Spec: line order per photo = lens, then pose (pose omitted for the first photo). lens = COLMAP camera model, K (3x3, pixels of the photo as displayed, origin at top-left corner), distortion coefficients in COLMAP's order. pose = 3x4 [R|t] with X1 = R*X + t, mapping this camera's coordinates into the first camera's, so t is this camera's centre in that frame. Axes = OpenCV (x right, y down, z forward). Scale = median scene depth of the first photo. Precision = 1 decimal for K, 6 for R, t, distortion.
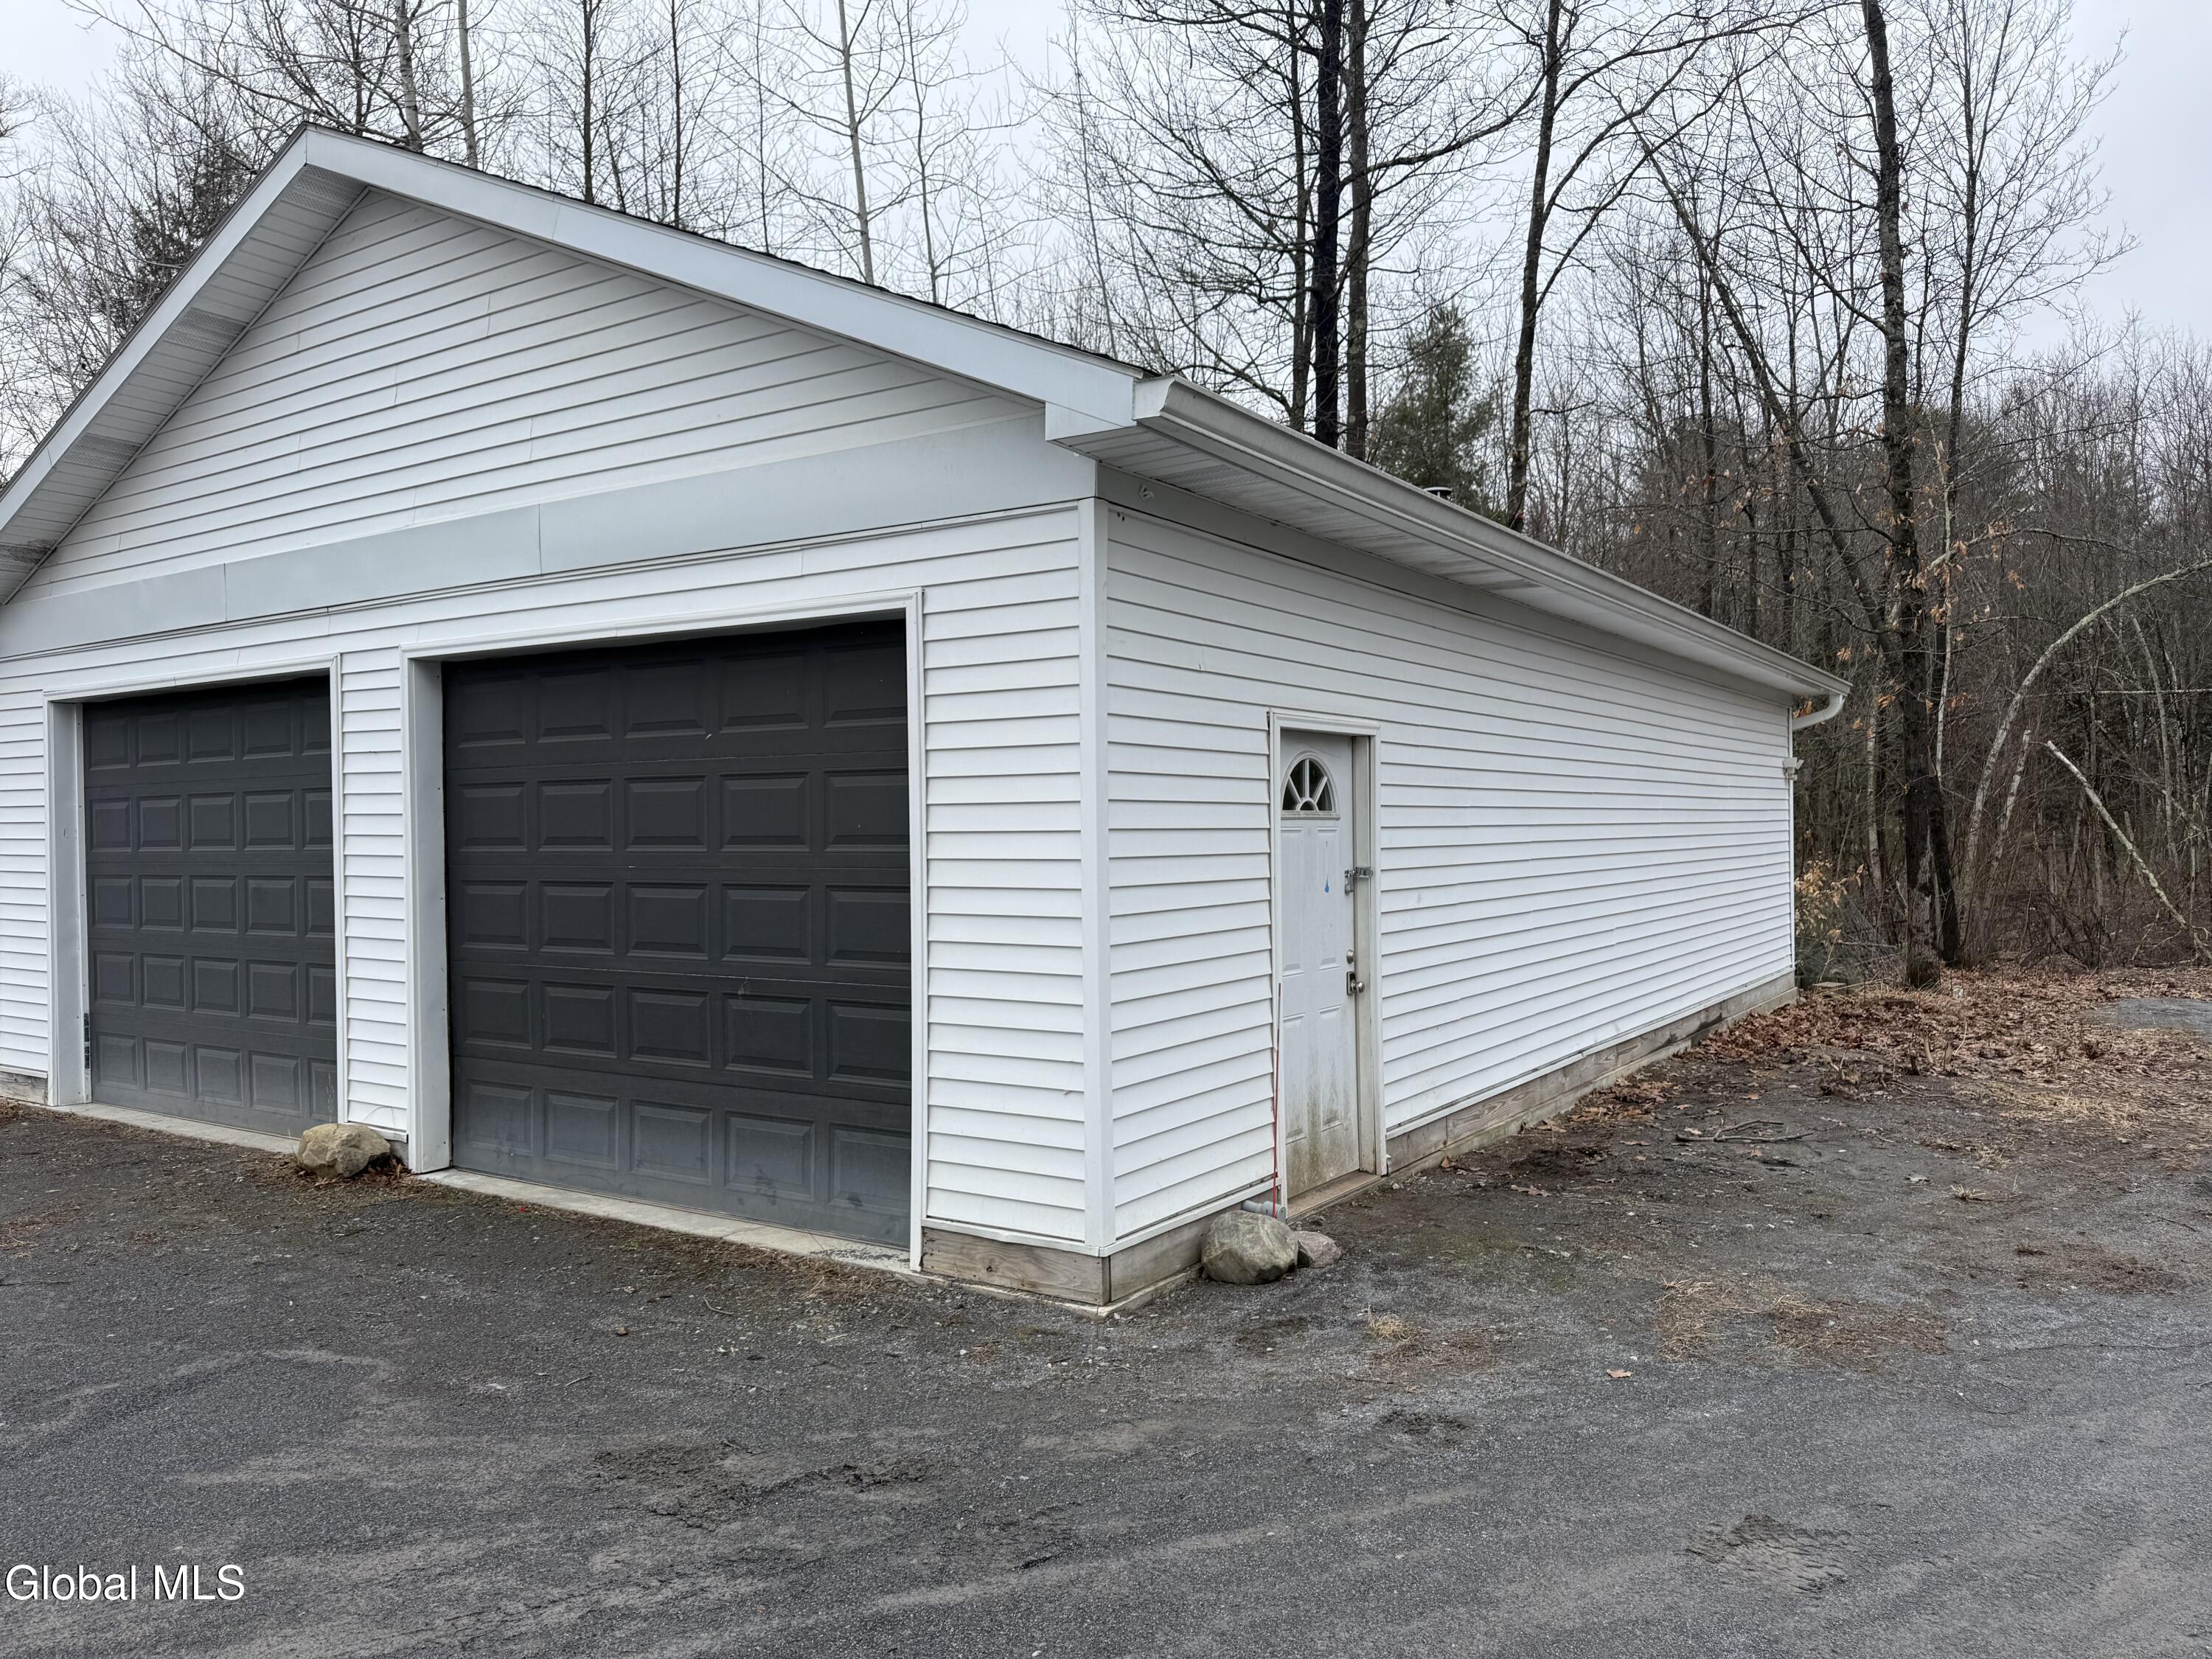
lens RADIAL K [[1558.9, 0, 1106.0], [0, 1558.9, 829.5], [0, 0, 1]] dist [0.033383, -0.039423]
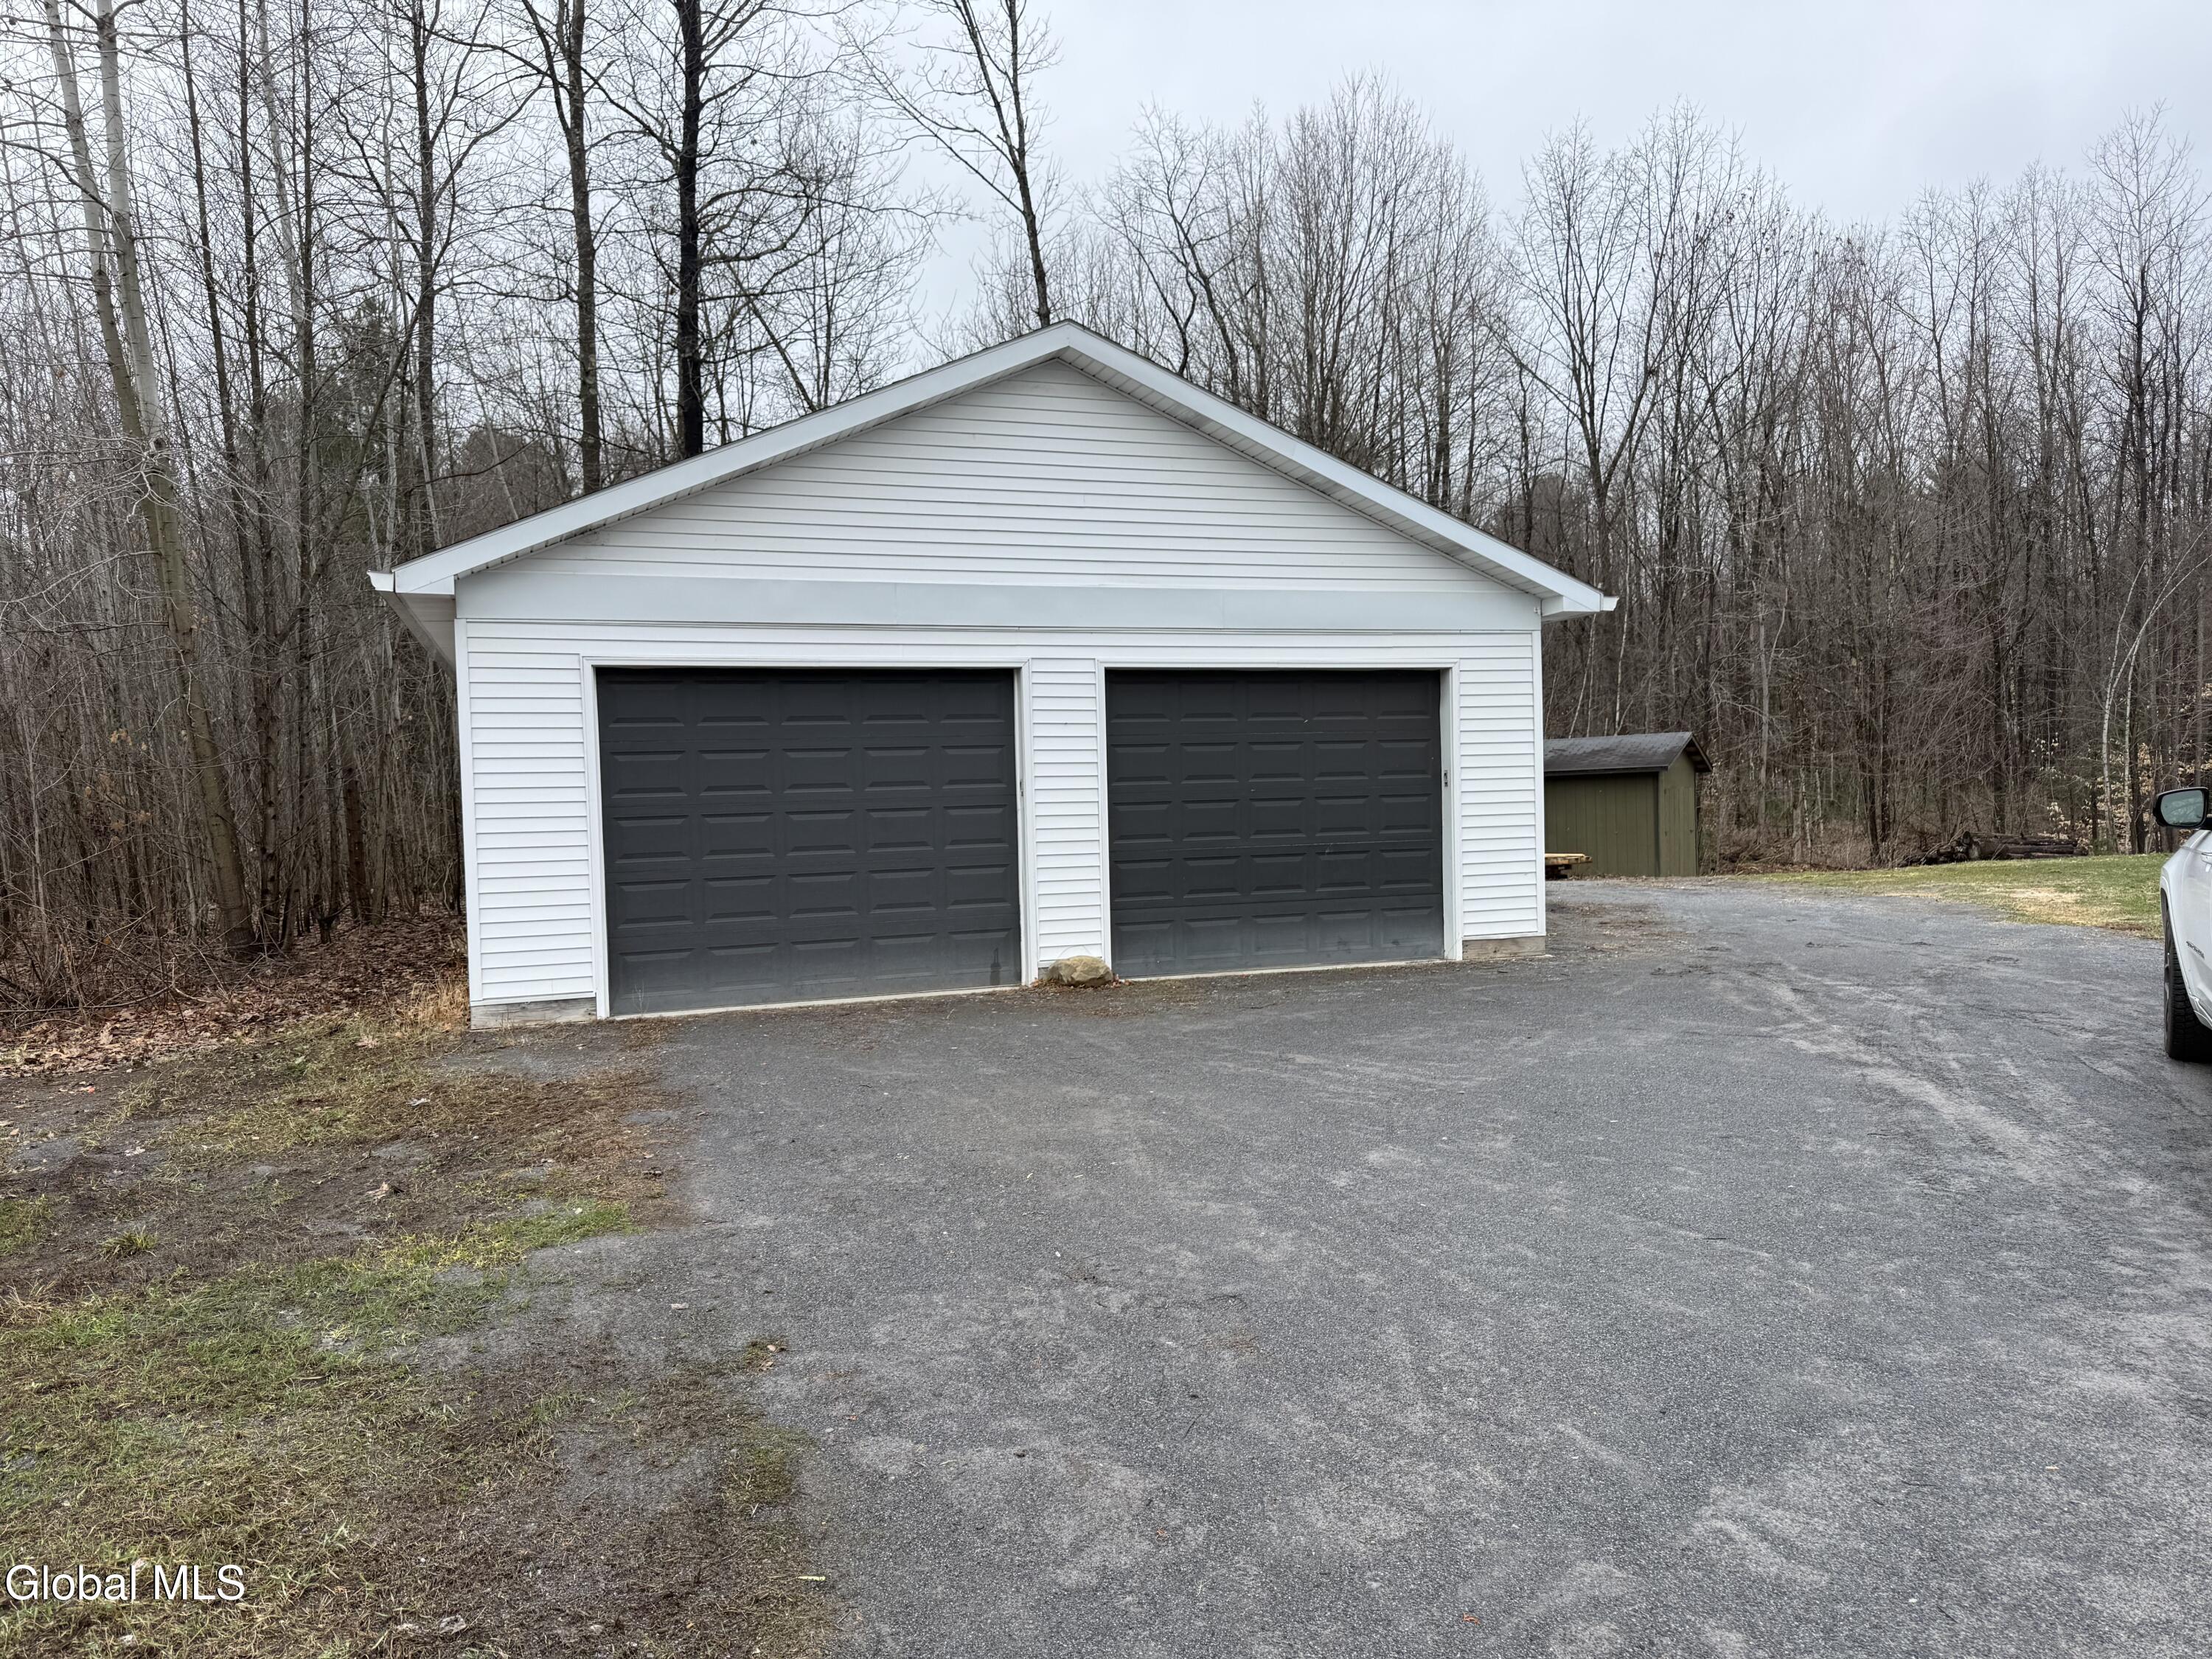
lens RADIAL K [[1558.9, 0, 1106.0], [0, 1558.9, 829.5], [0, 0, 1]] dist [0.033383, -0.039423]
pose [[0.627610, -0.045841, 0.777178, -1.898386], [0.012545, 0.998731, 0.048778, -0.022578], [-0.778427, -0.020864, 0.627388, -0.018716]]
